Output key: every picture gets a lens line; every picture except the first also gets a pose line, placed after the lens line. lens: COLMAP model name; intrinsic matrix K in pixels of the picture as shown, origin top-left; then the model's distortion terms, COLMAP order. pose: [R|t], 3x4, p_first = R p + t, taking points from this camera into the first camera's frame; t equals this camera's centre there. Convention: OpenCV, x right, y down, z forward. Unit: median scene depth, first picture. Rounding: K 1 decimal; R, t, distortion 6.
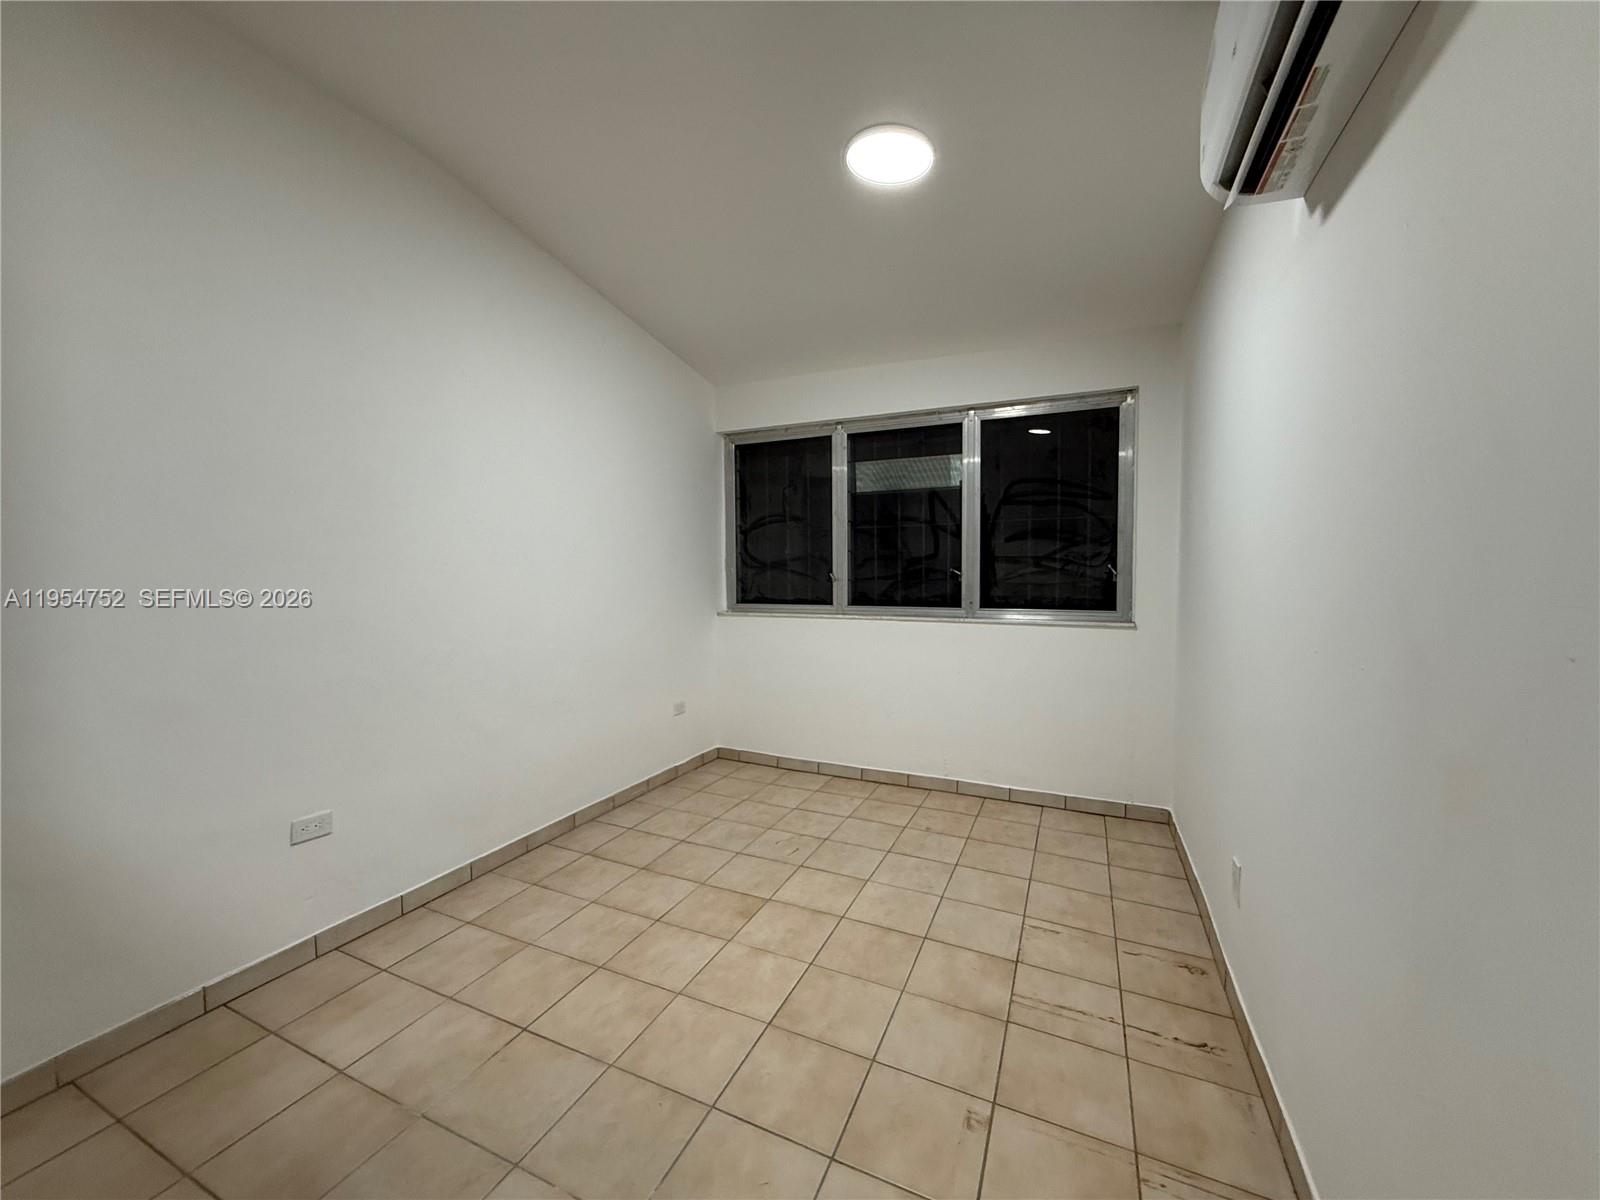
lens RADIAL K [[629.7, 0, 791.9], [0, 629.7, 598.2], [0, 0, 1]] dist [-0.001635, 0.000811]
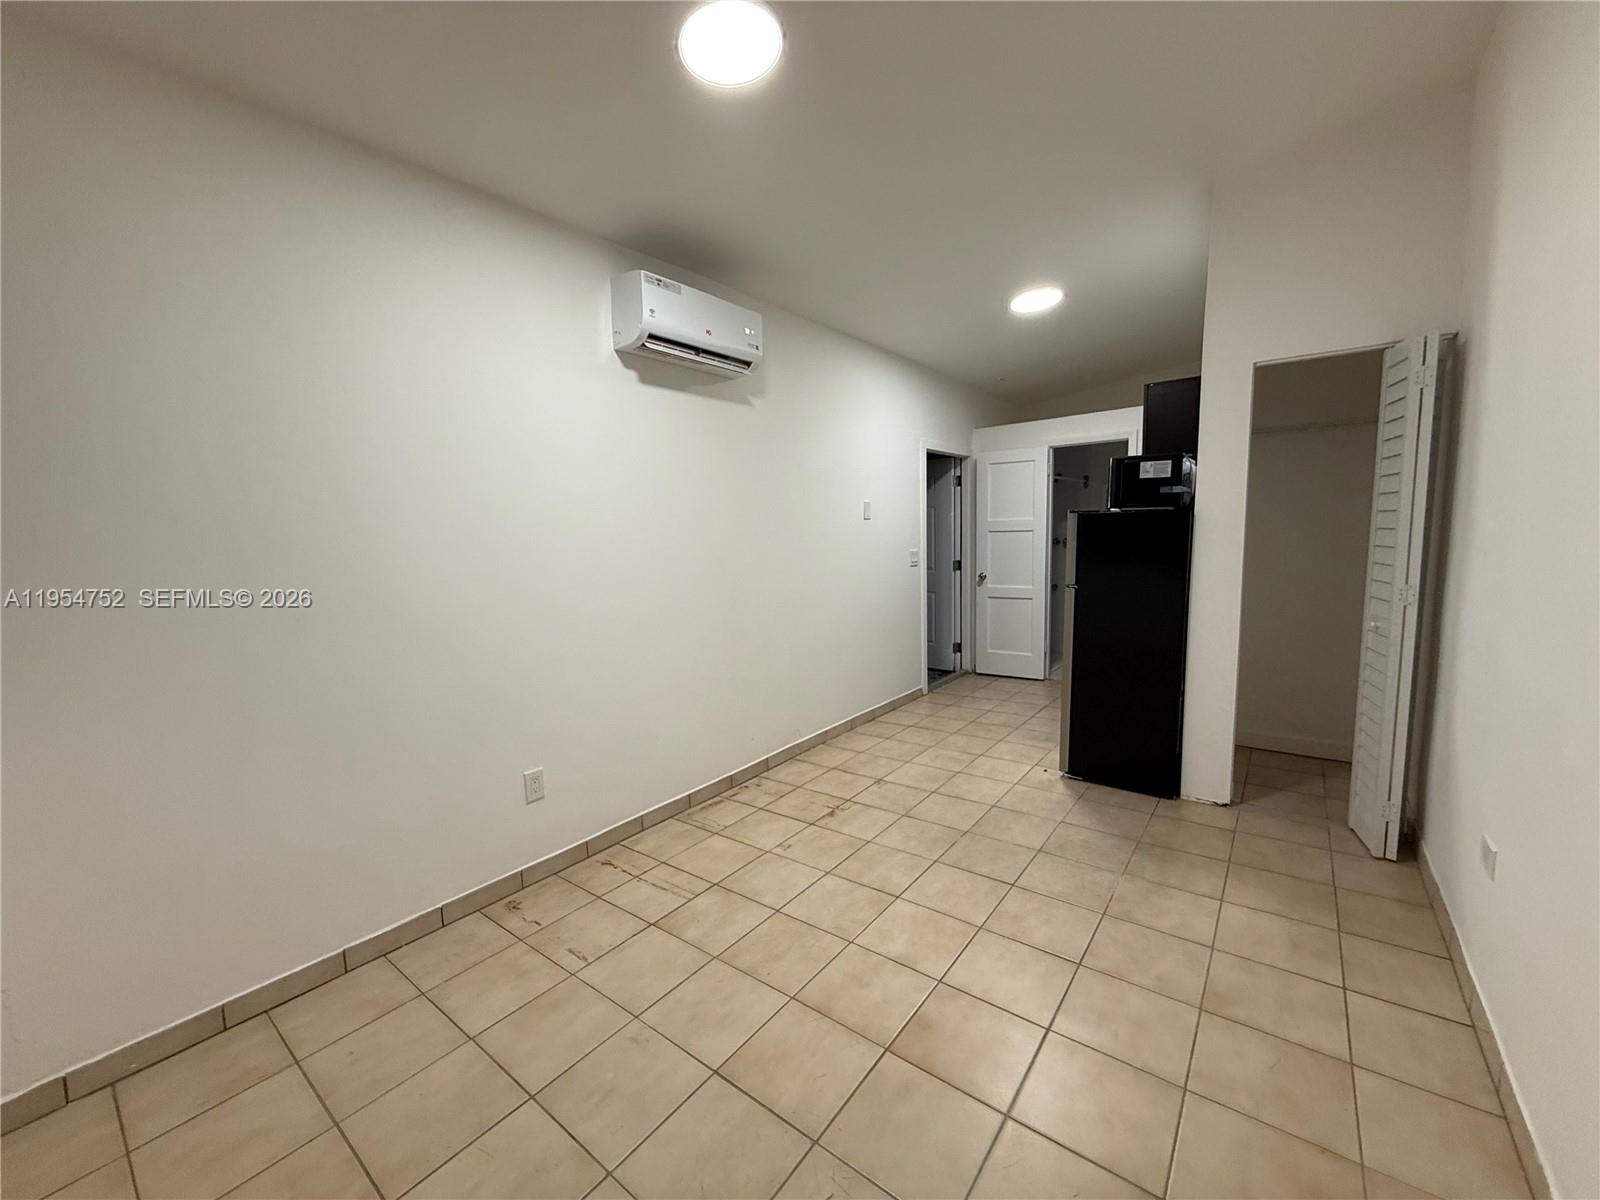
lens RADIAL K [[629.7, 0, 803.9], [0, 629.7, 601.1], [0, 0, 1]] dist [-0.001635, 0.000811]
pose [[-0.974085, 0.006750, 0.226082, -0.072070], [0.041551, 0.987884, 0.149531, -0.053405], [-0.222333, 0.155050, -0.962563, 1.100986]]
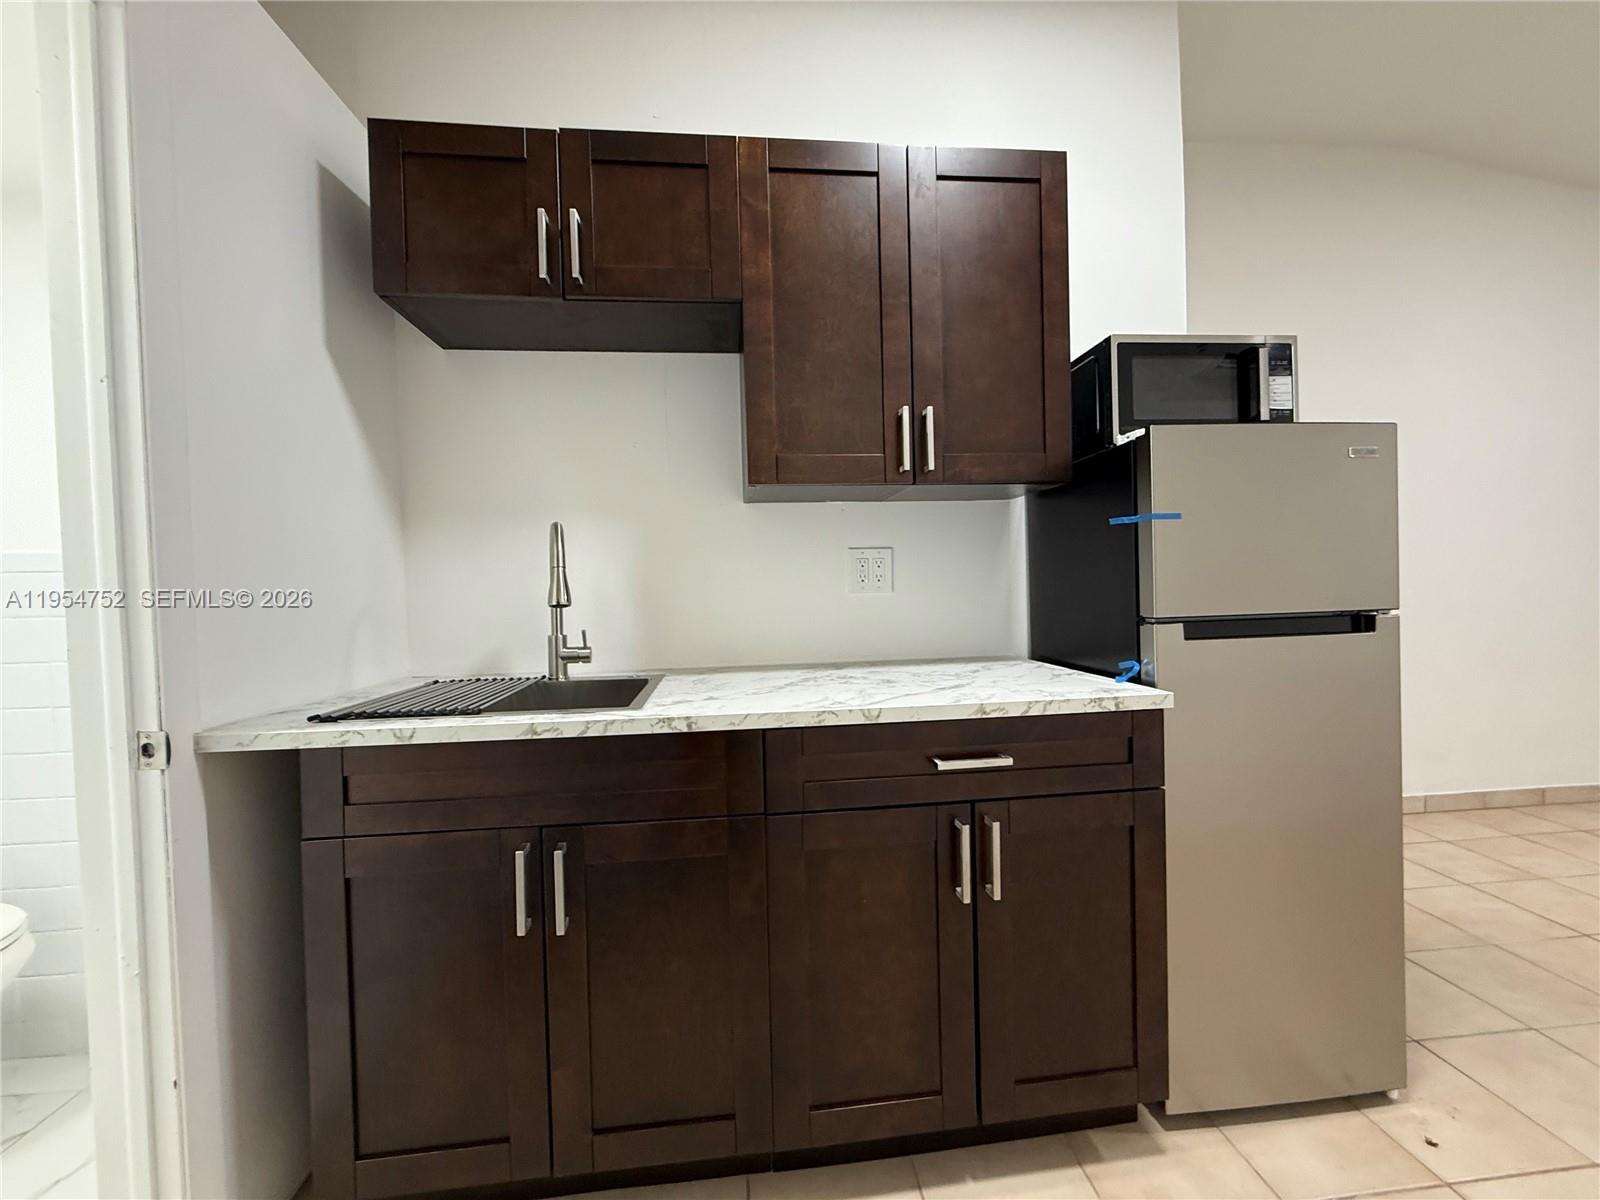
lens RADIAL K [[629.7, 0, 796.6], [0, 629.7, 601.3], [0, 0, 1]] dist [-0.001635, 0.000811]
pose [[0.500379, 0.015952, -0.865659, -0.093501], [-0.010758, 0.999868, 0.012207, 0.066929], [0.865739, 0.003205, 0.500485, -0.329601]]
